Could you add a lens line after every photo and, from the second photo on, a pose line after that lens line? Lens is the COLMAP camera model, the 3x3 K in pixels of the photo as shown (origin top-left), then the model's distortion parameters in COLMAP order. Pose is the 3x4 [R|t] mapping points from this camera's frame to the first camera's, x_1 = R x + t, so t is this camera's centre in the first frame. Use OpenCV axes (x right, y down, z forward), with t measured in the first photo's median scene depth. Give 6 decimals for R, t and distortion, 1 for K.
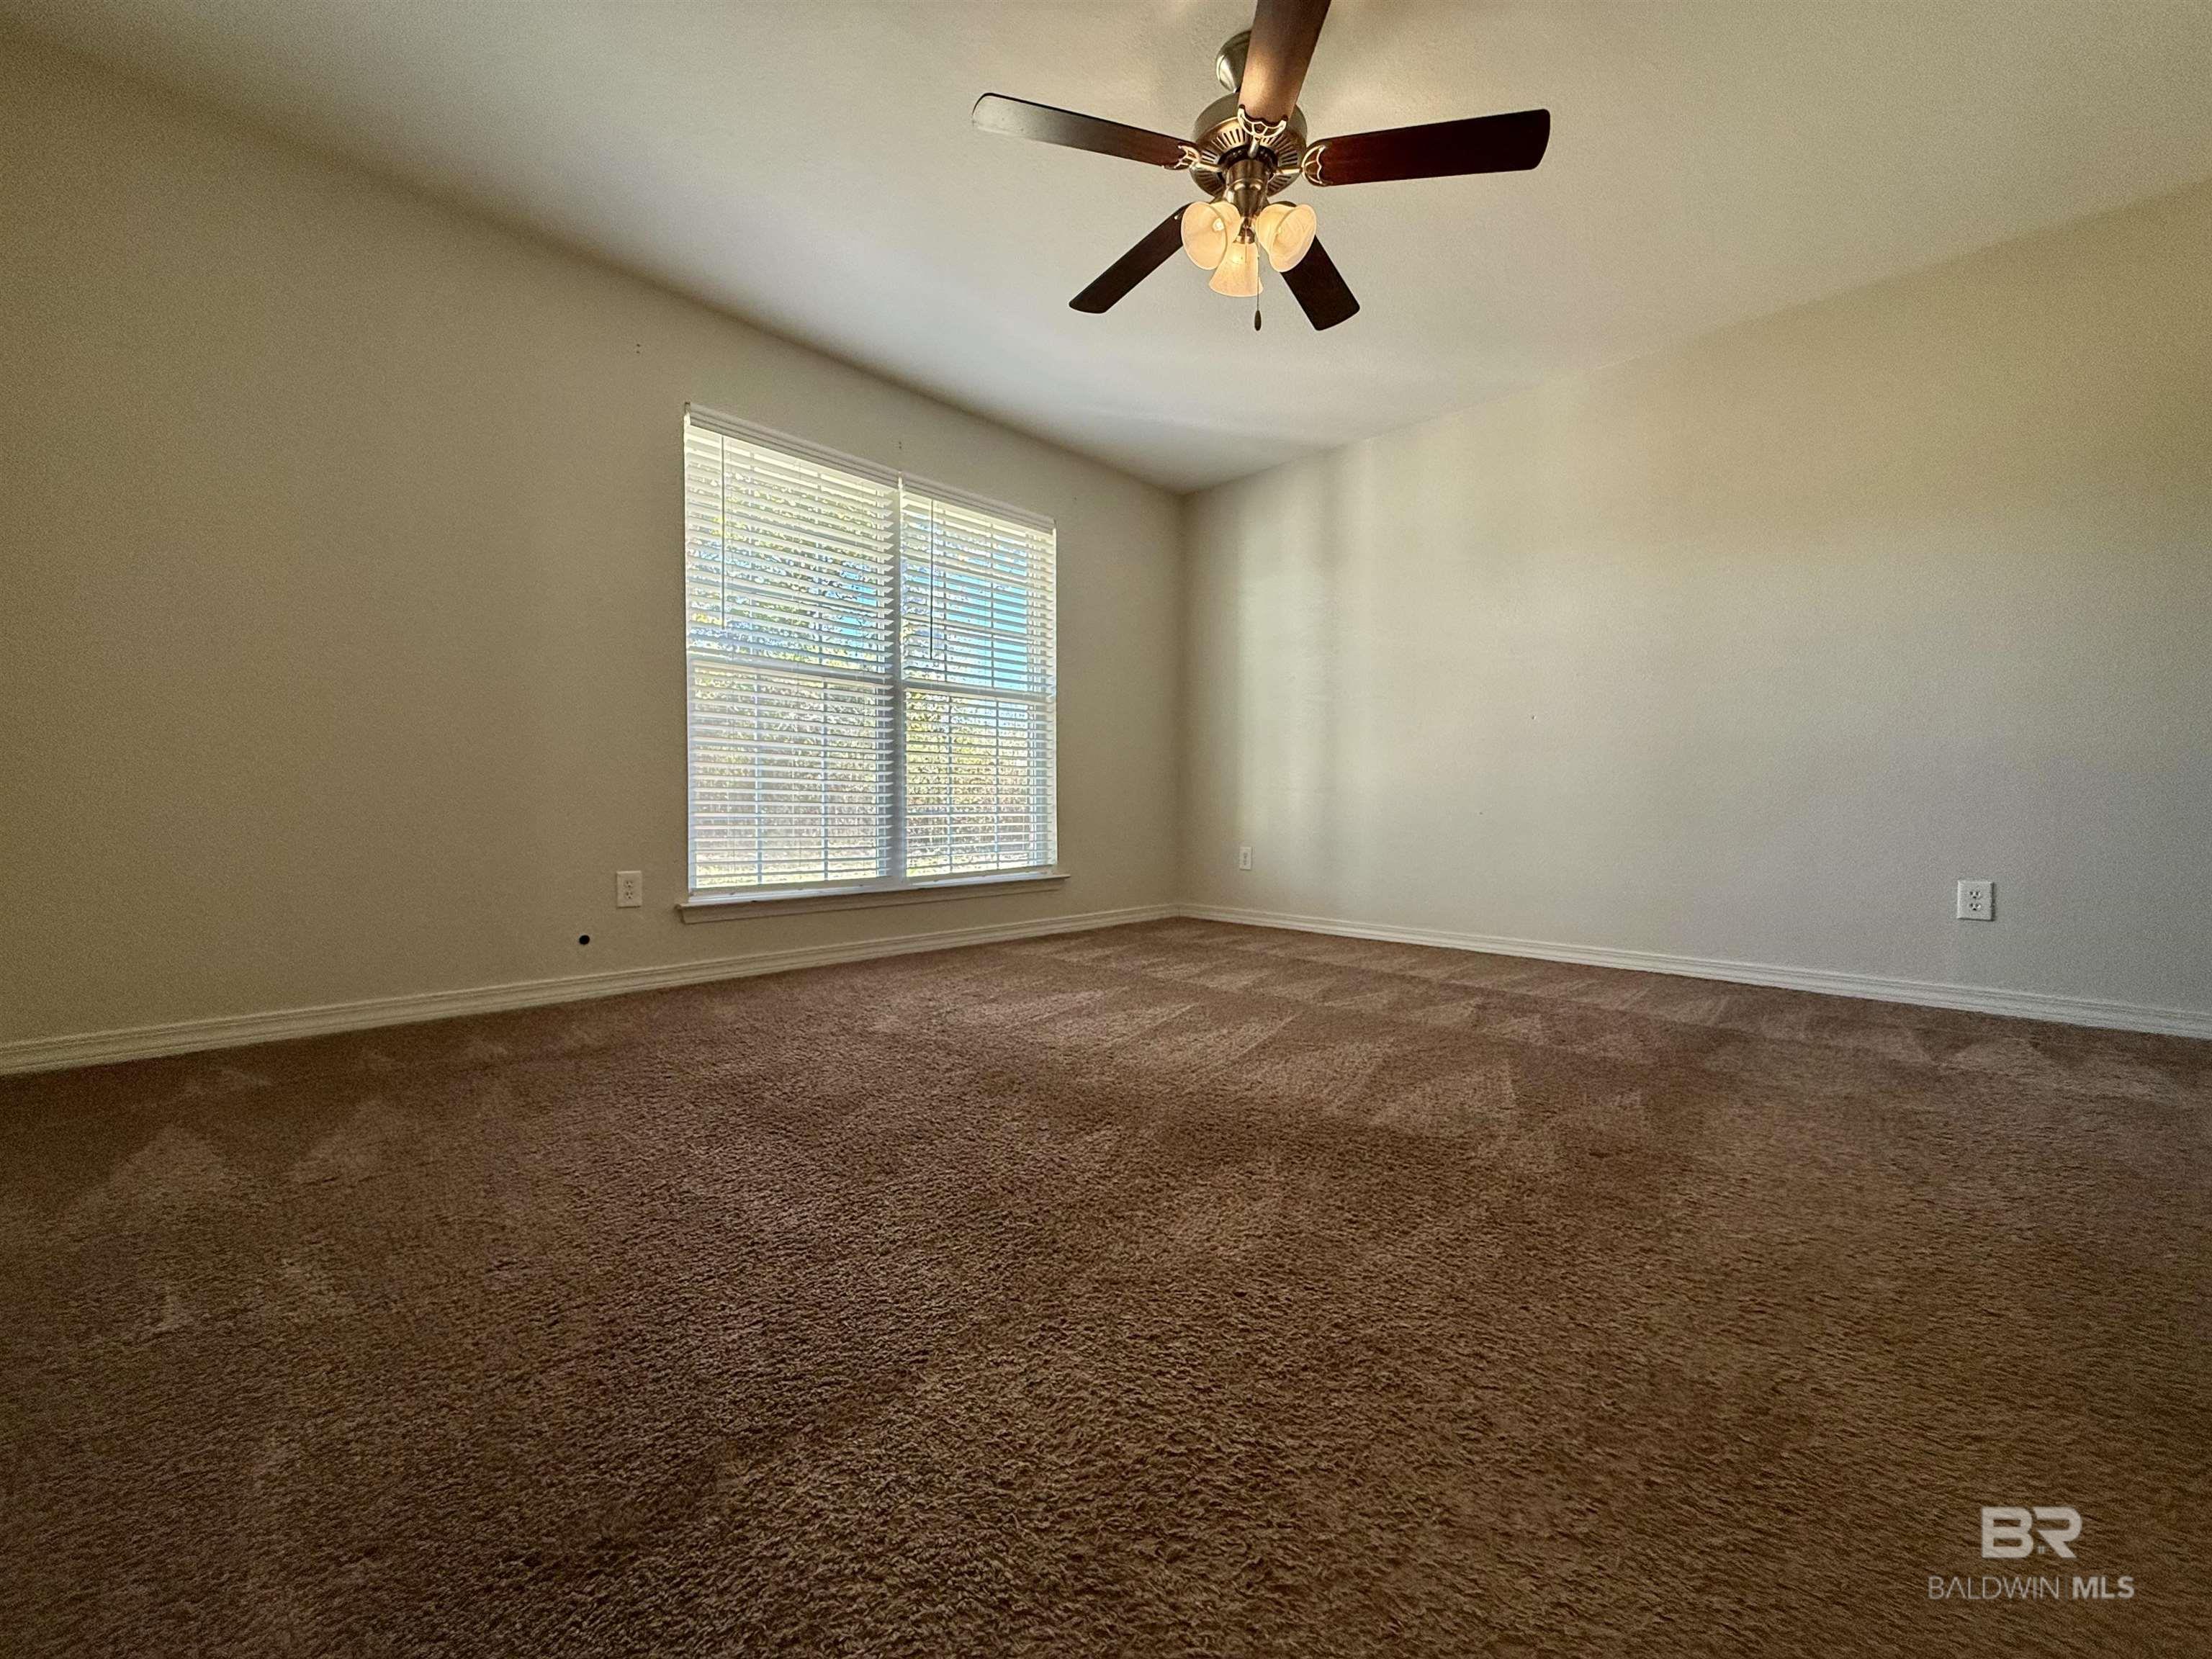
lens RADIAL K [[862.8, 0, 1106.0], [0, 862.8, 829.5], [0, 0, 1]] dist [-0.001091, -0.000248]
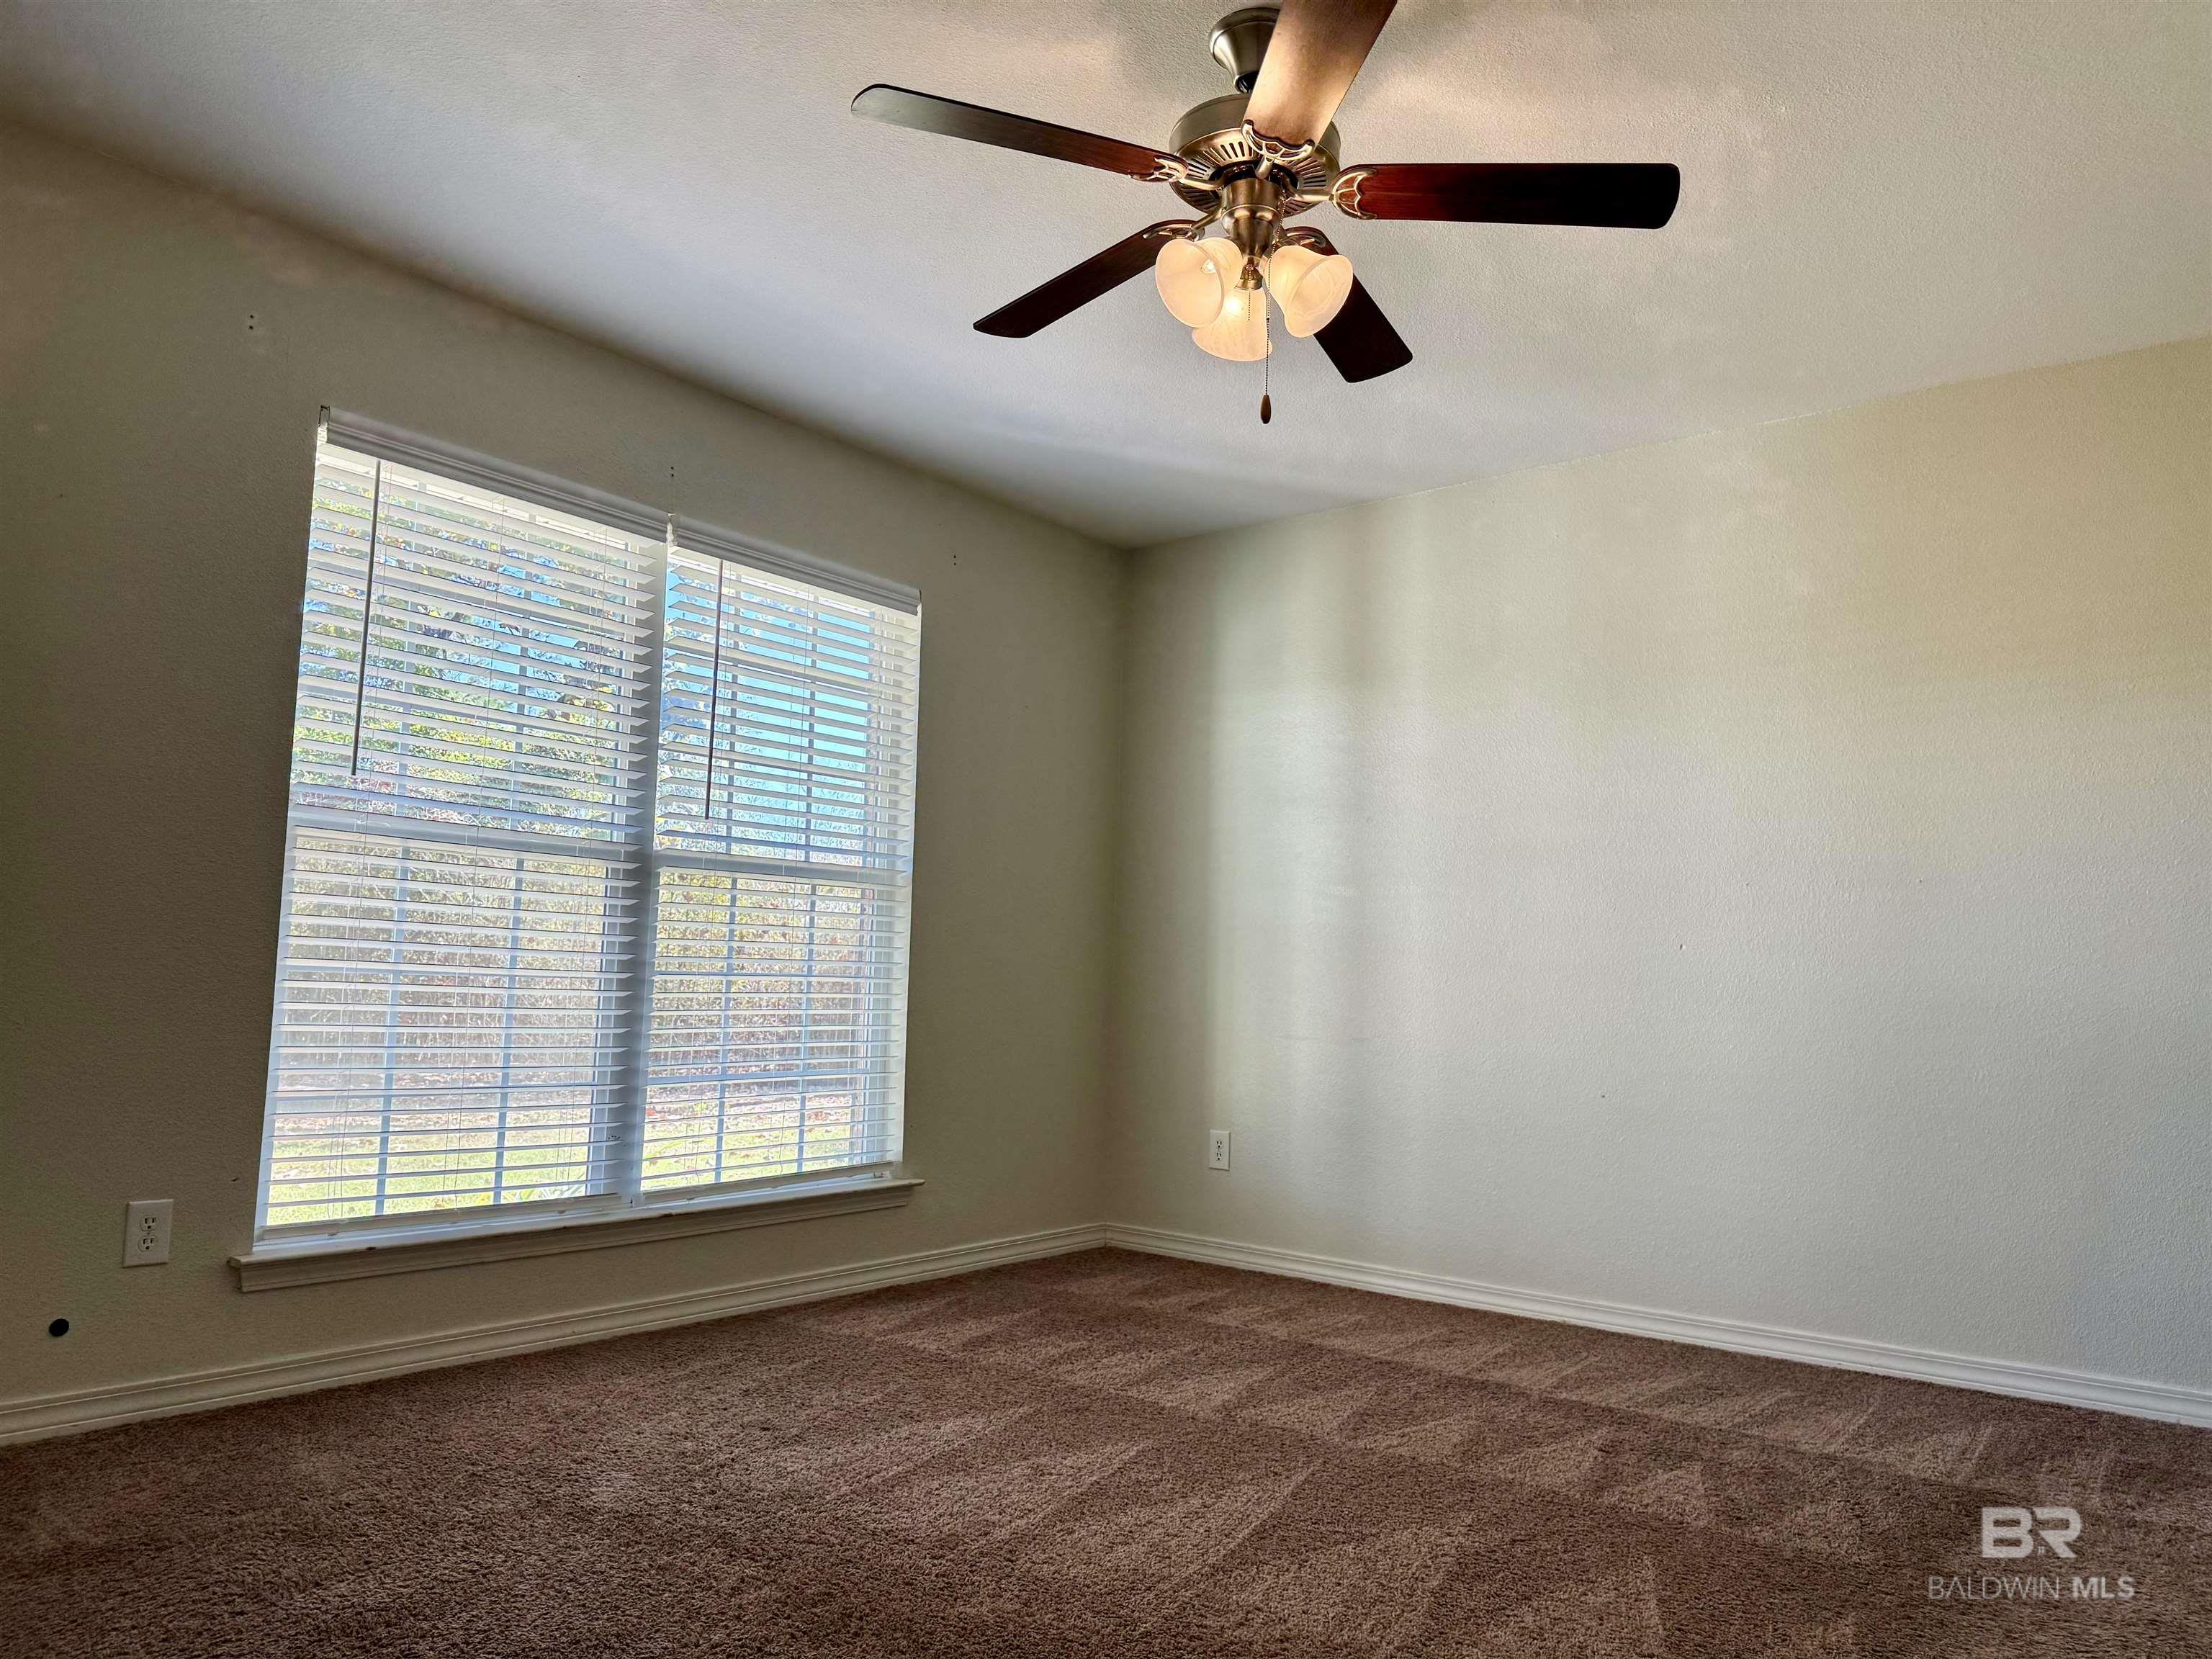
lens RADIAL K [[1540.4, 0, 1106.0], [0, 1540.4, 829.5], [0, 0, 1]] dist [0.032627, -0.040316]
pose [[0.994806, 0.033319, 0.096184, -0.041092], [-0.021425, 0.992282, -0.122139, -0.091019], [-0.099511, 0.119444, 0.987841, -0.104493]]
